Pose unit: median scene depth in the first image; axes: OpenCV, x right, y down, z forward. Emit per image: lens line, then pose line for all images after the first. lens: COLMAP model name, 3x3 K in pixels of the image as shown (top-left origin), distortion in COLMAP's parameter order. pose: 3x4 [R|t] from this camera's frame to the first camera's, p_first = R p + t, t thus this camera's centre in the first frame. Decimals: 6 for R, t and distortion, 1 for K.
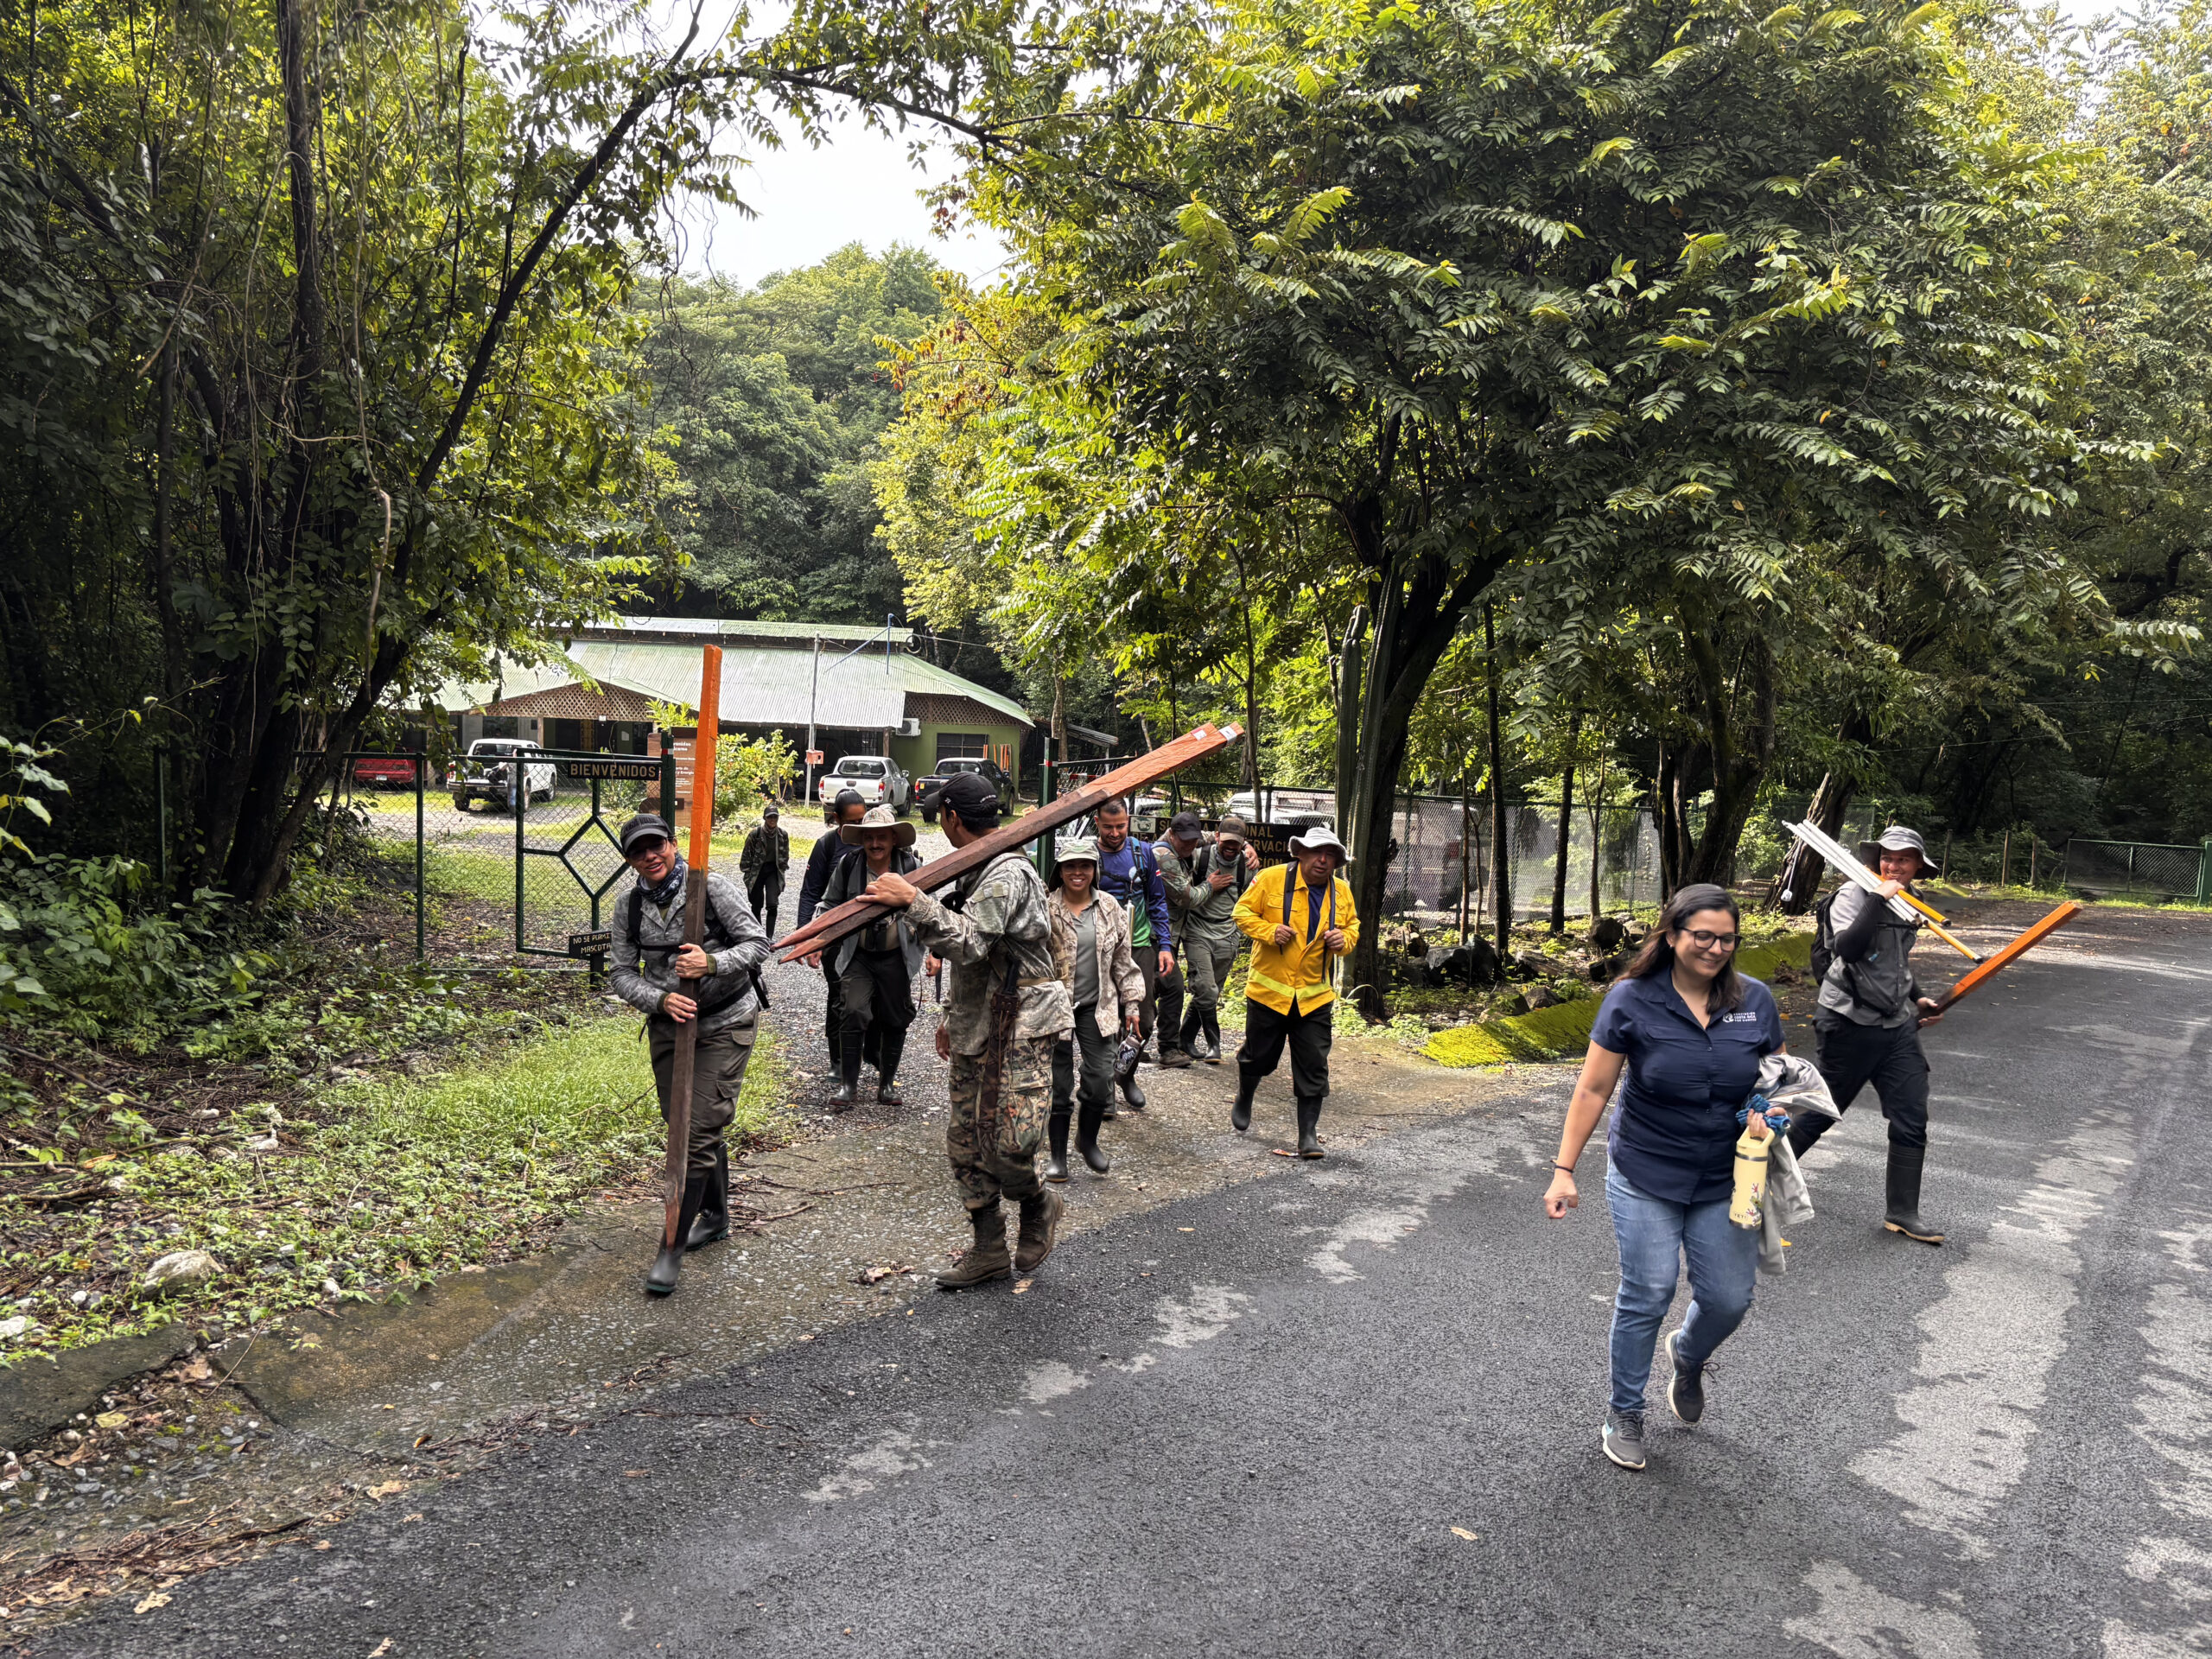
lens RADIAL K [[1676.2, 0, 1099.2], [0, 1676.2, 816.4], [0, 0, 1]] dist [0.118405, -0.153222]
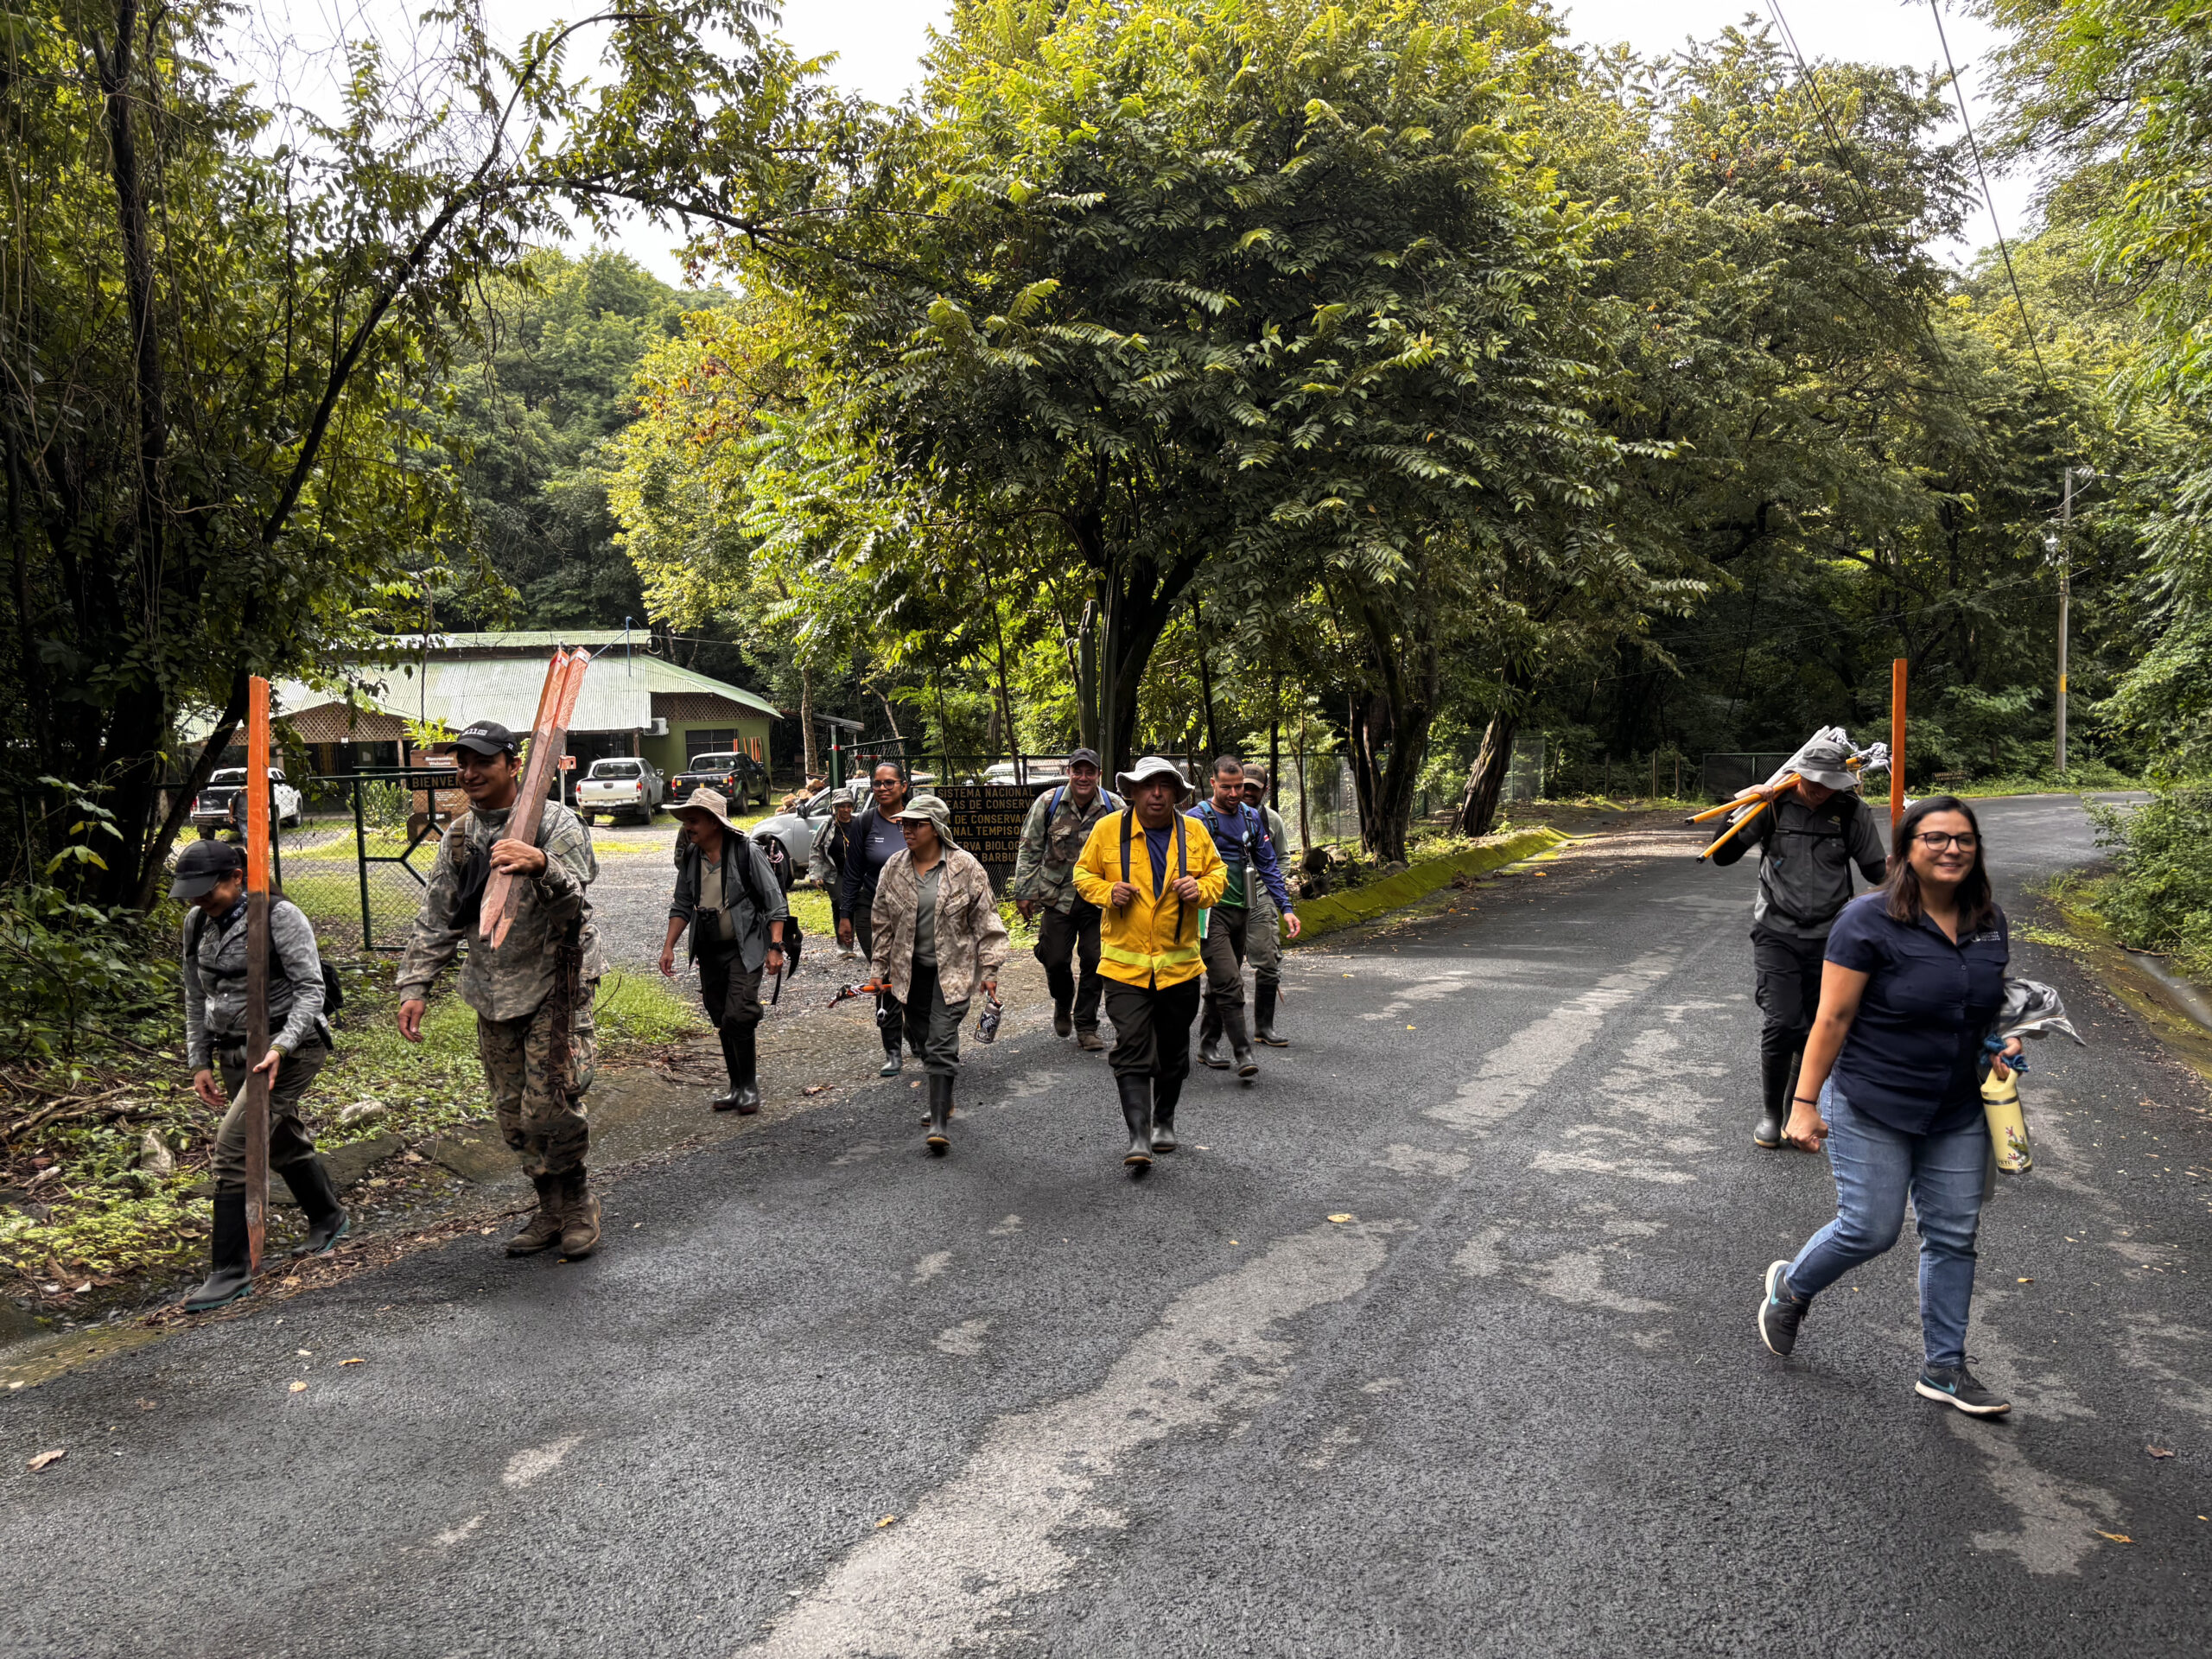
lens RADIAL K [[1676.2, 0, 1099.2], [0, 1676.2, 816.4], [0, 0, 1]] dist [0.118405, -0.153222]
pose [[0.984941, -0.078180, 0.154207, -0.042445], [0.076264, 0.996920, 0.018310, 0.010603], [-0.155164, -0.006274, 0.987869, -0.223139]]
